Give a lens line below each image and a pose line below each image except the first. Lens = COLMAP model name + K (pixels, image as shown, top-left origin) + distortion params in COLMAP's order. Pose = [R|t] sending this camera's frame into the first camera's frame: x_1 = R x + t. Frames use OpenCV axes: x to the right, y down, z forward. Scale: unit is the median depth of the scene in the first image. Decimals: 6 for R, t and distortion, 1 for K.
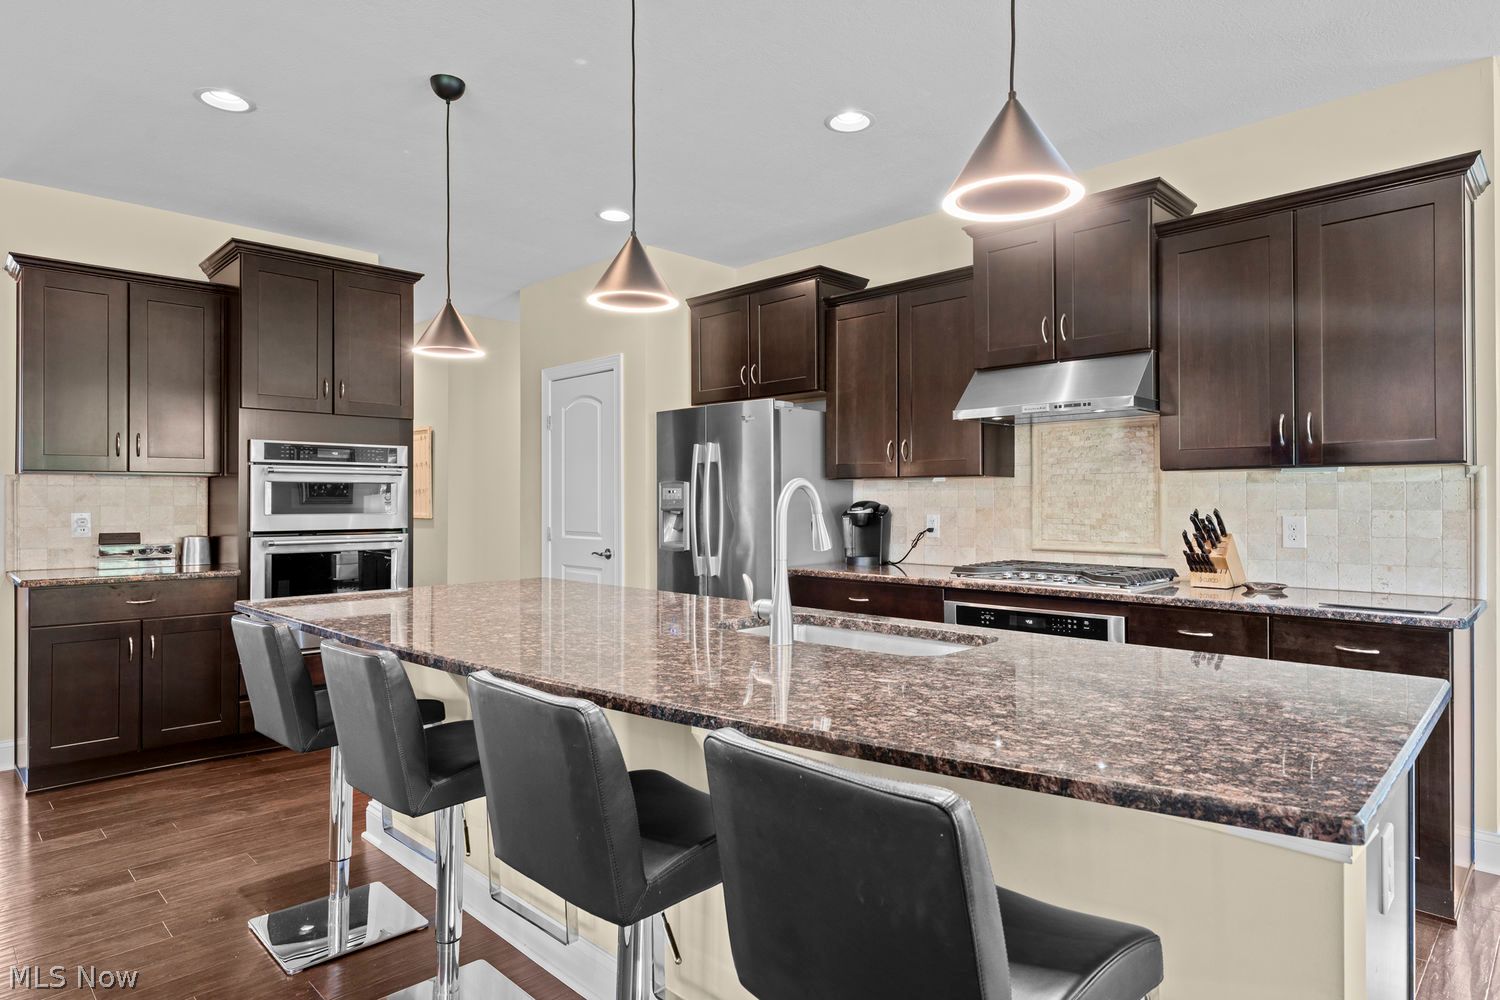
lens RADIAL K [[837.5, 0, 752.2], [0, 837.5, 491.2], [0, 0, 1]] dist [-0.006030, -0.001399]
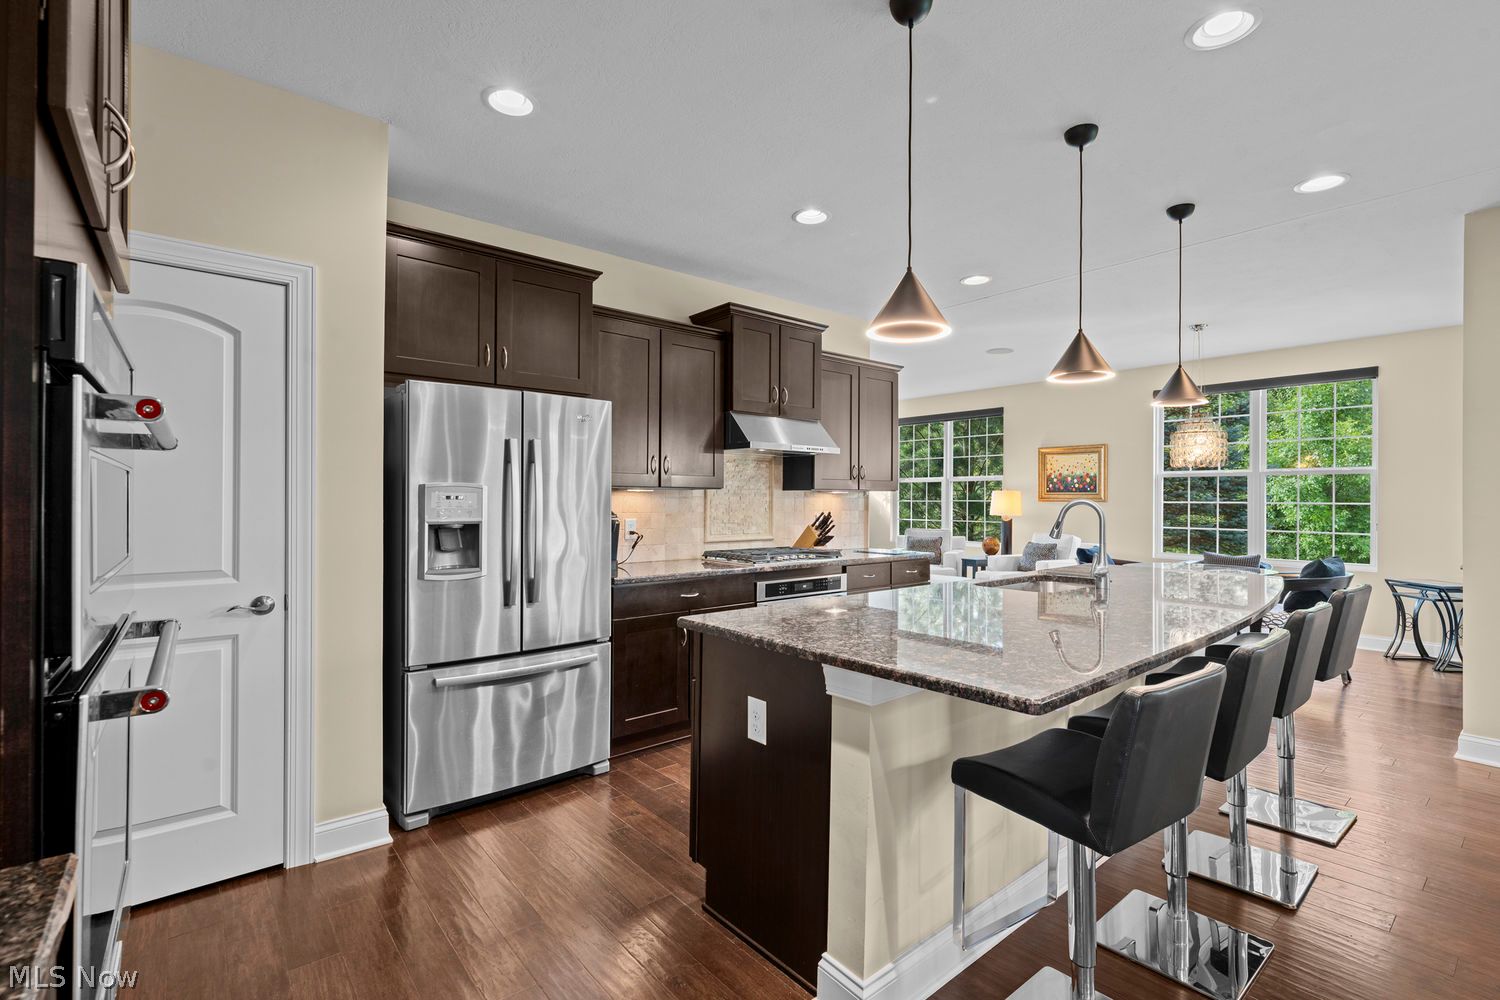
lens RADIAL K [[690.5, 0, 752.2], [0, 690.5, 495.1], [0, 0, 1]] dist [0.002937, 0.000193]
pose [[0.094822, 0.009453, 0.995449, -0.750606], [-0.013874, 0.999870, -0.008173, -0.000450], [-0.995398, -0.013036, 0.094941, 0.776212]]
